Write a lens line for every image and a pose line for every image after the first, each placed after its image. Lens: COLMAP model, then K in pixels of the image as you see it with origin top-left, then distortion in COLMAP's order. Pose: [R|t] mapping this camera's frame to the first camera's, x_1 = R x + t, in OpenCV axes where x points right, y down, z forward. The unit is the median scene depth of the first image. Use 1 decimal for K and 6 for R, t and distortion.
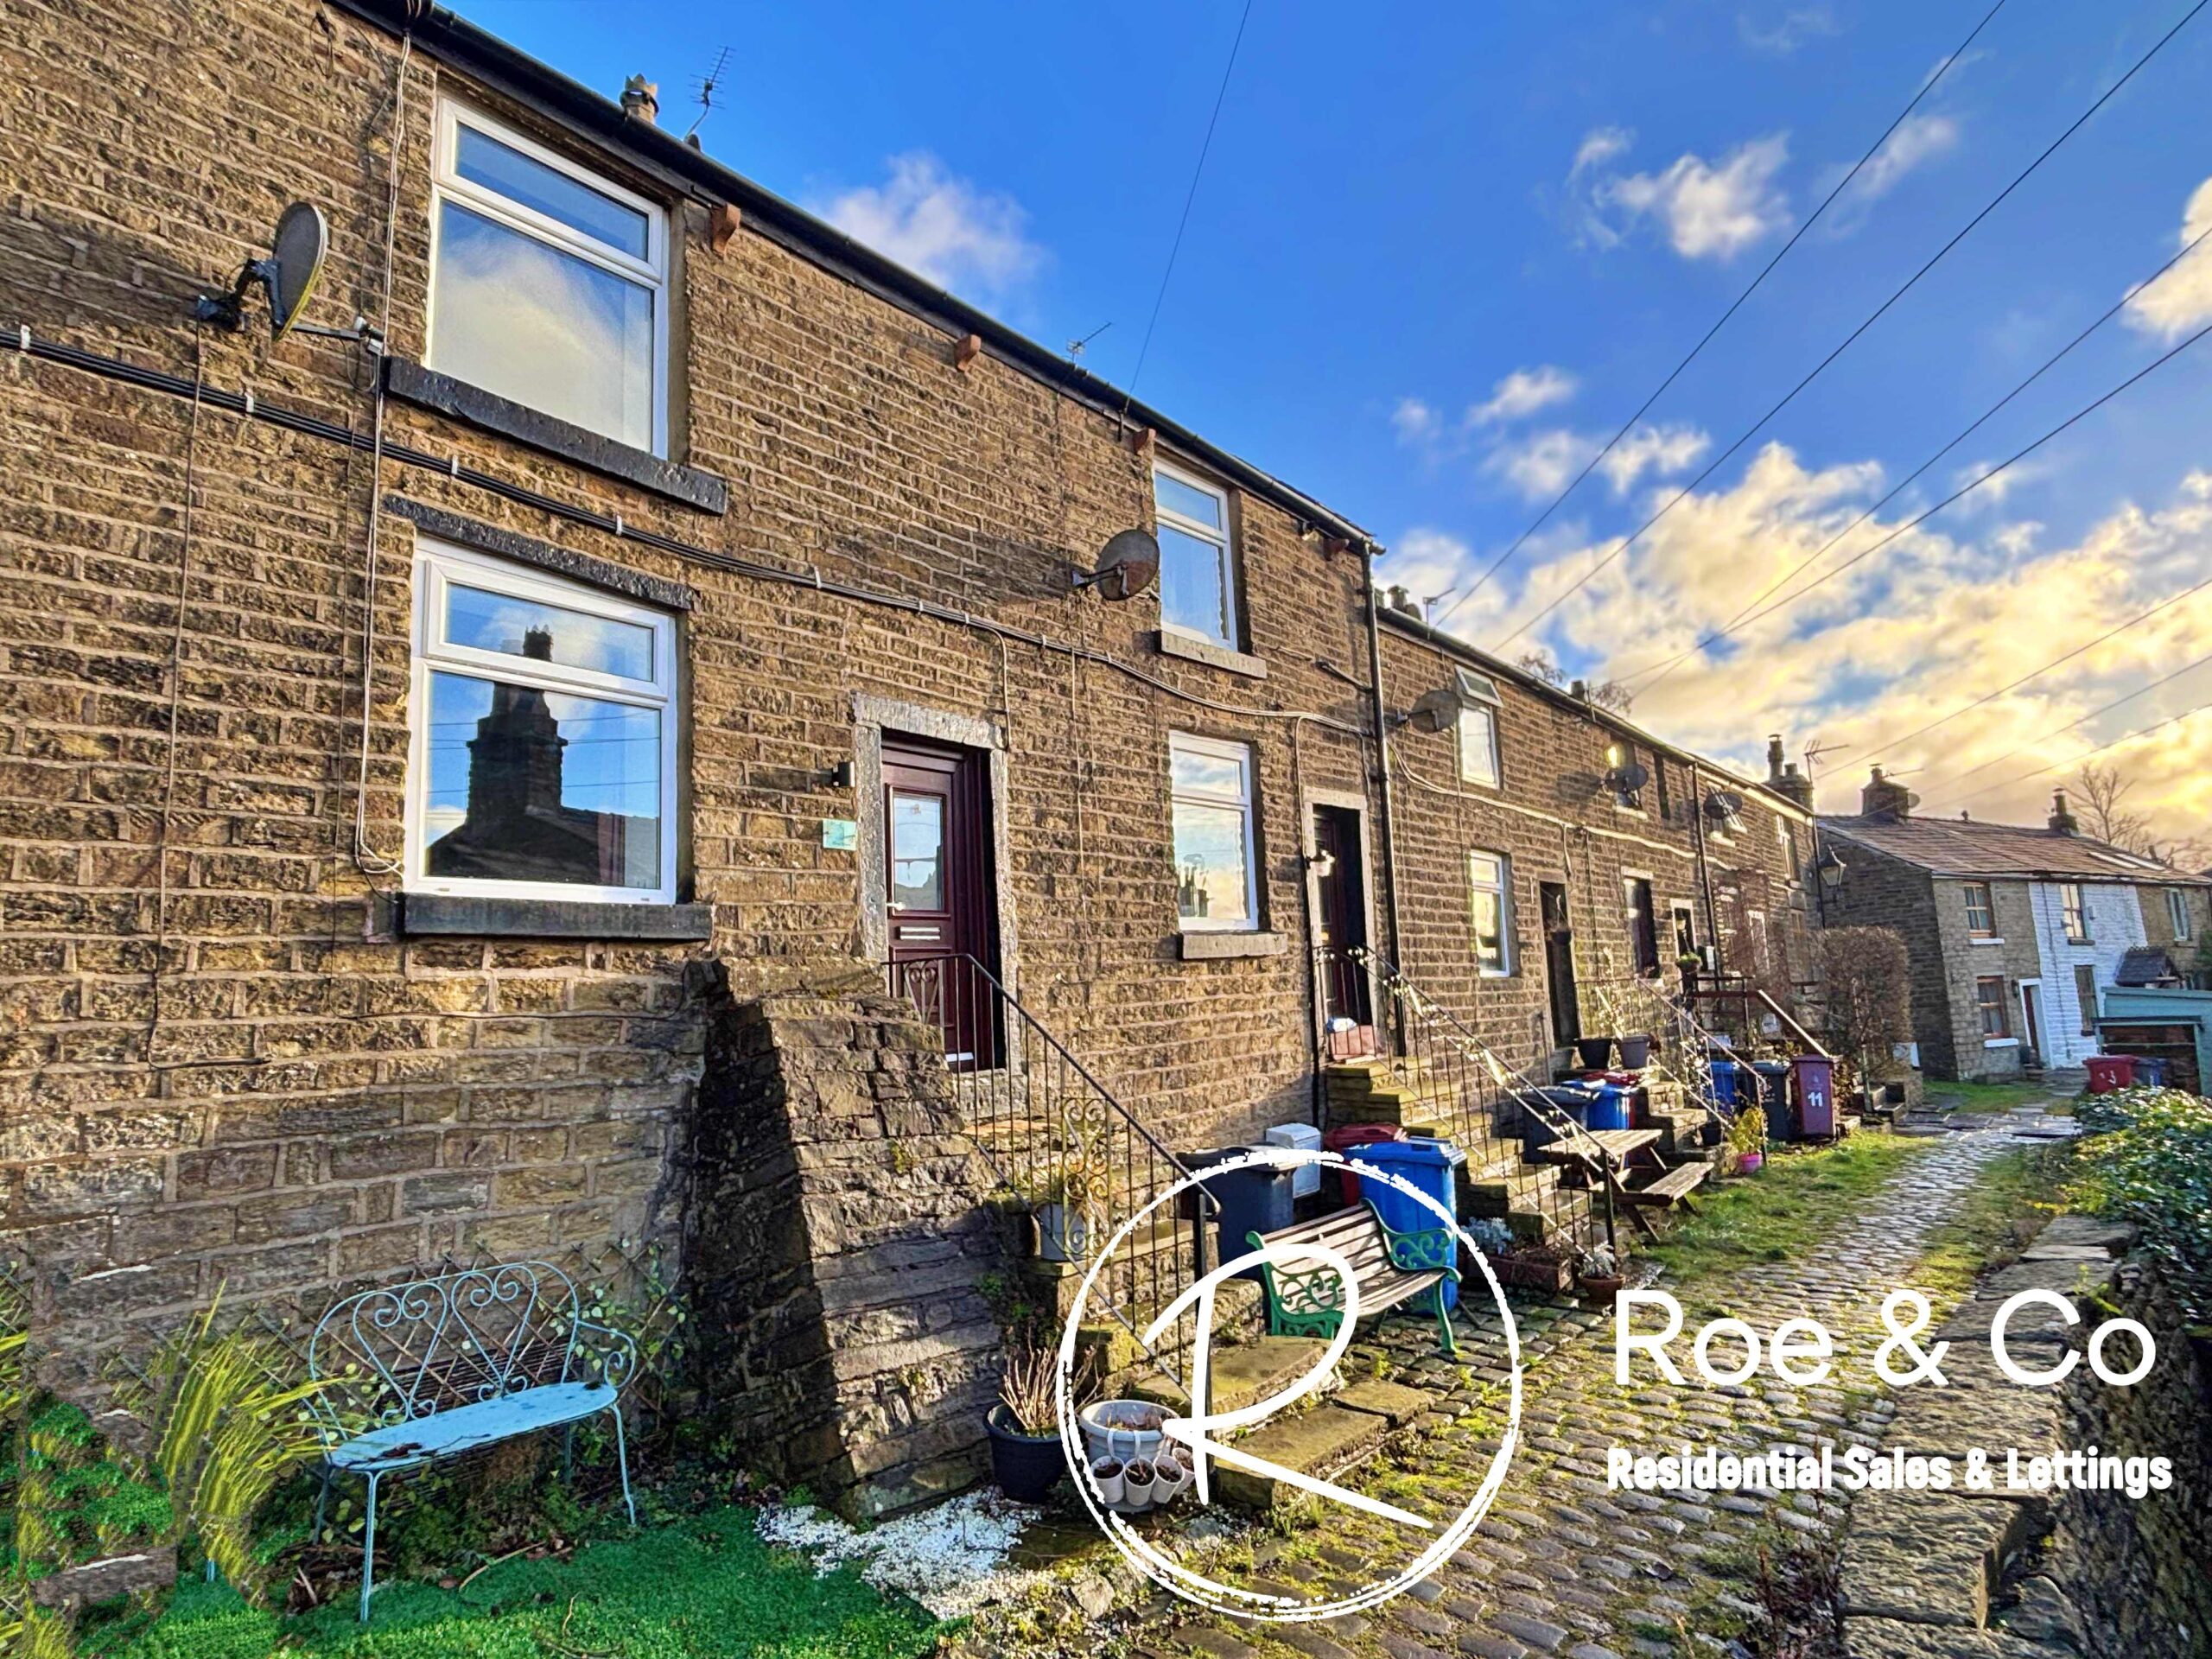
lens RADIAL K [[1226.5, 0, 1105.4], [0, 1226.5, 831.2], [0, 0, 1]] dist [-0.001085, -0.000044]
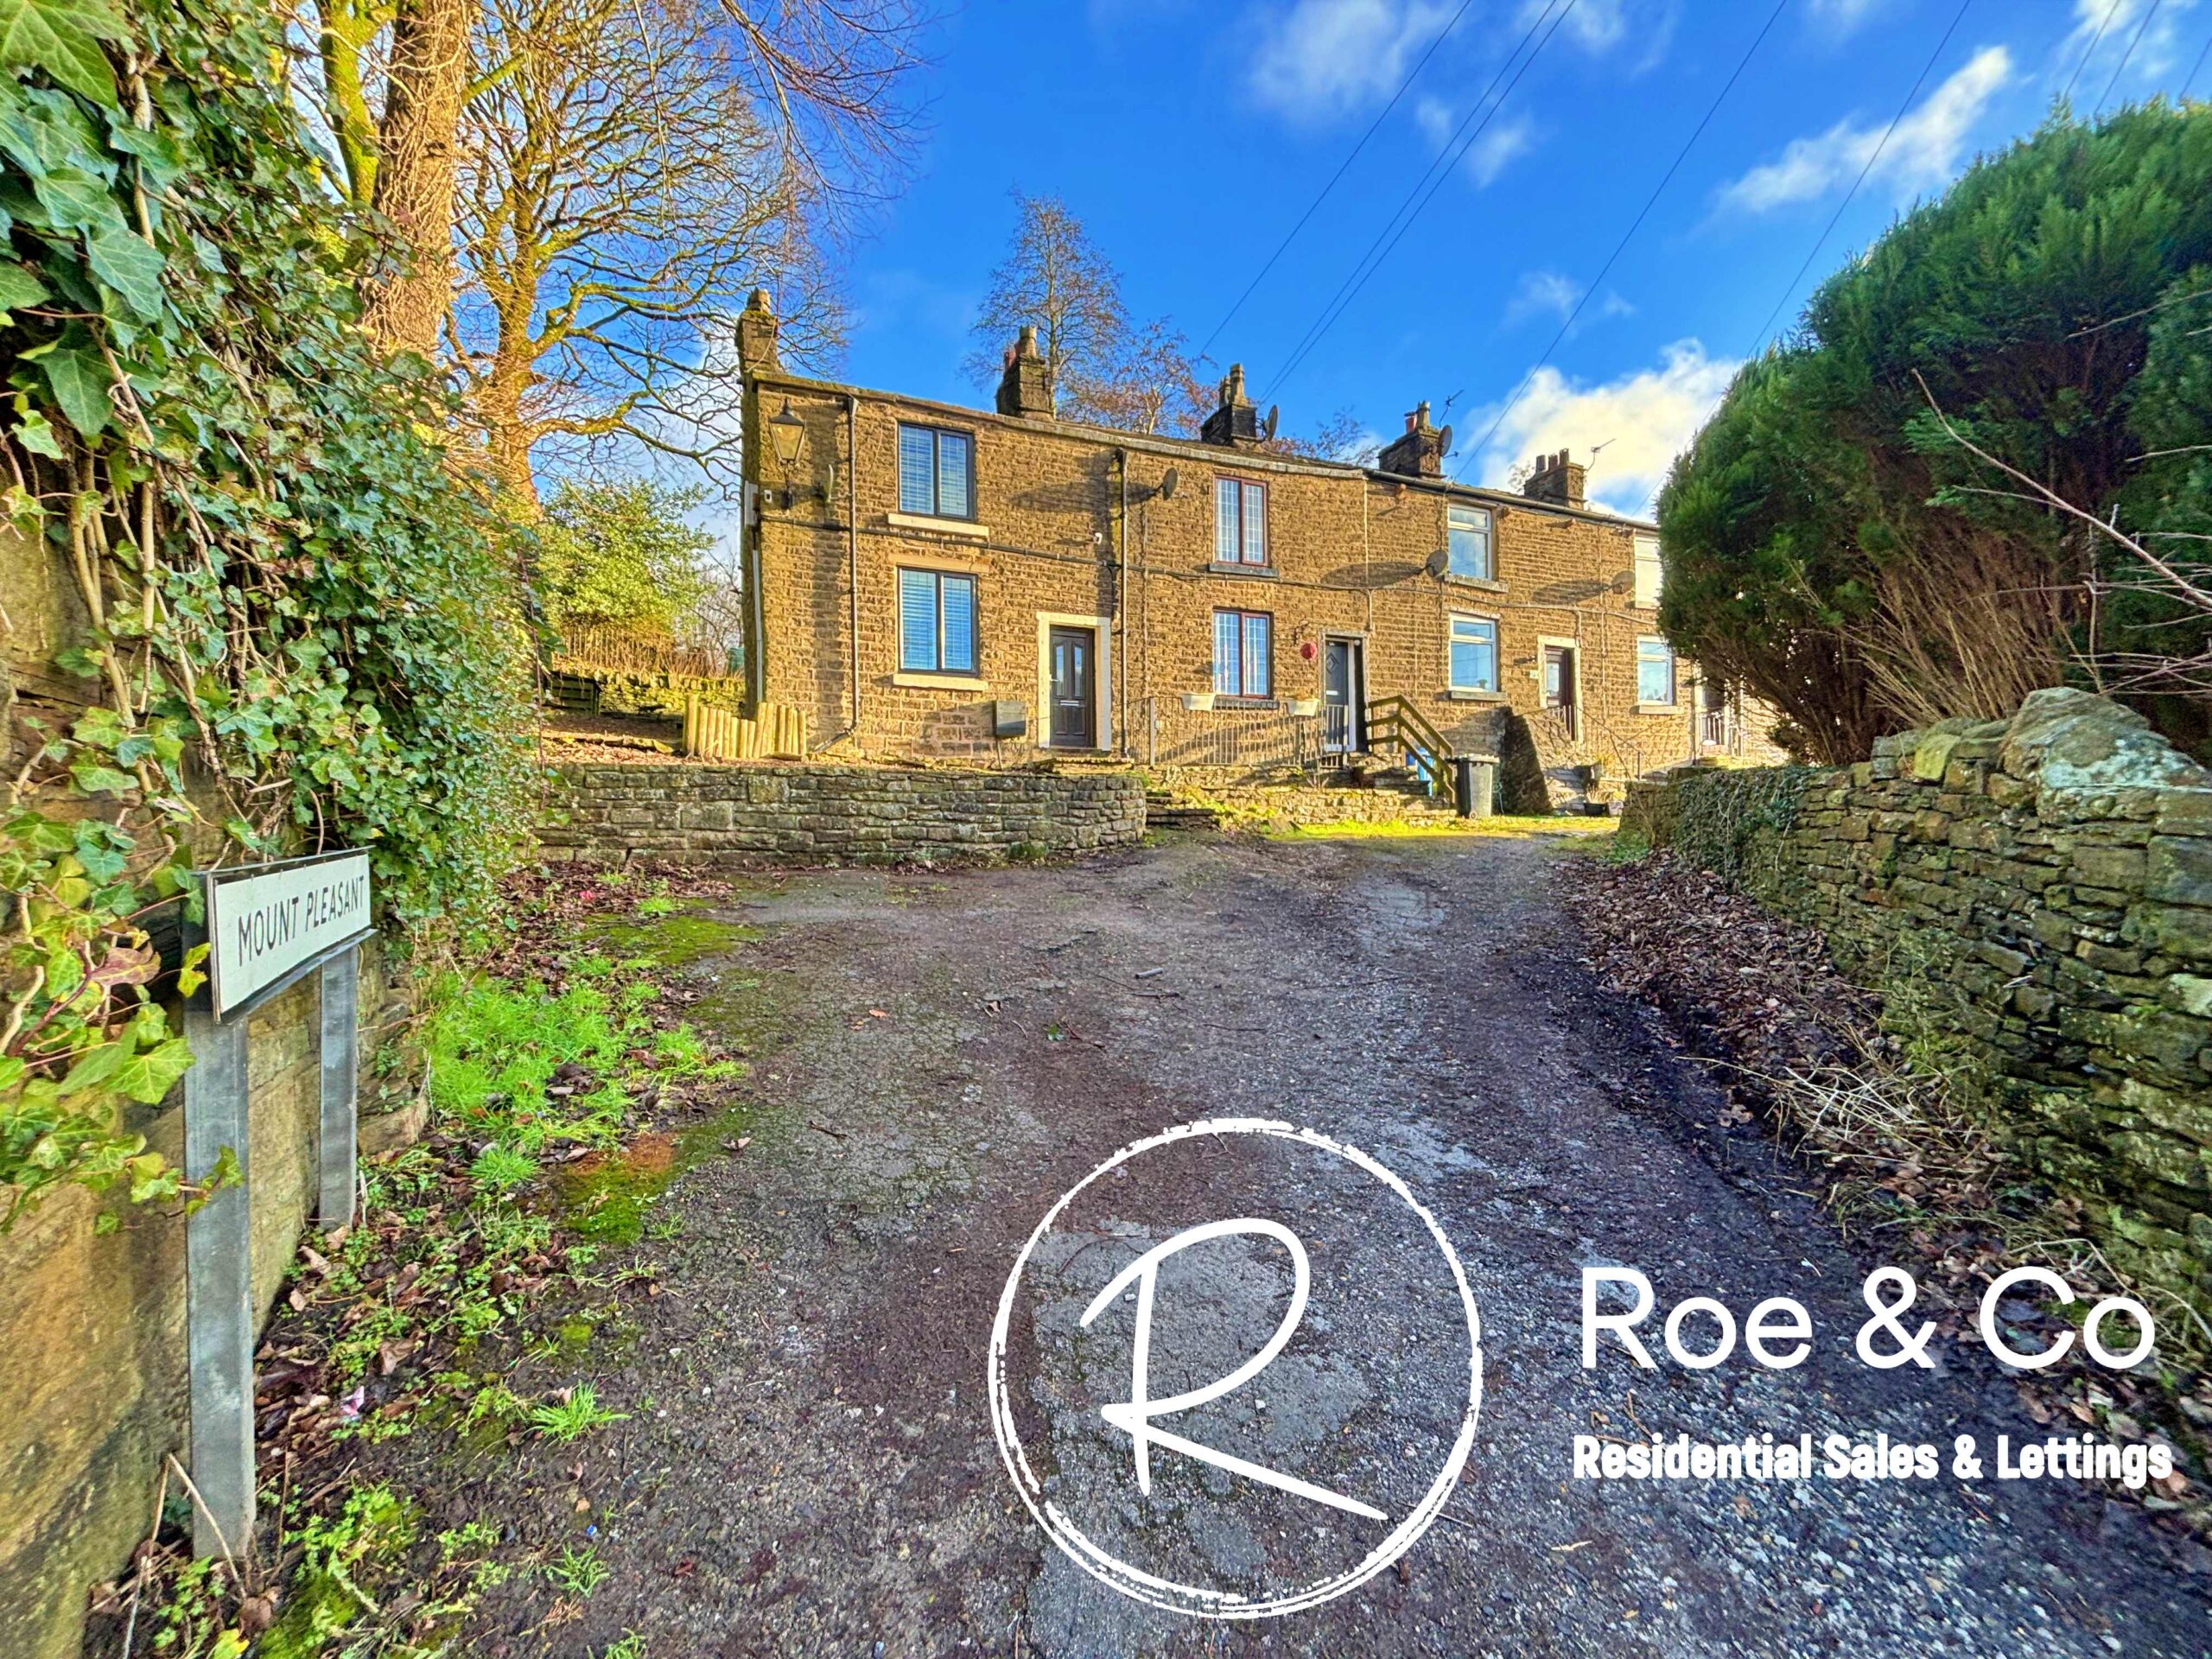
lens RADIAL K [[887.1, 0, 1107.4], [0, 887.1, 834.0], [0, 0, 1]] dist [0.002379, -0.002624]
pose [[0.888212, 0.028573, -0.458544, -0.123472], [0.040881, 0.989190, 0.140826, 0.051577], [0.457611, -0.143829, 0.877443, -2.181902]]
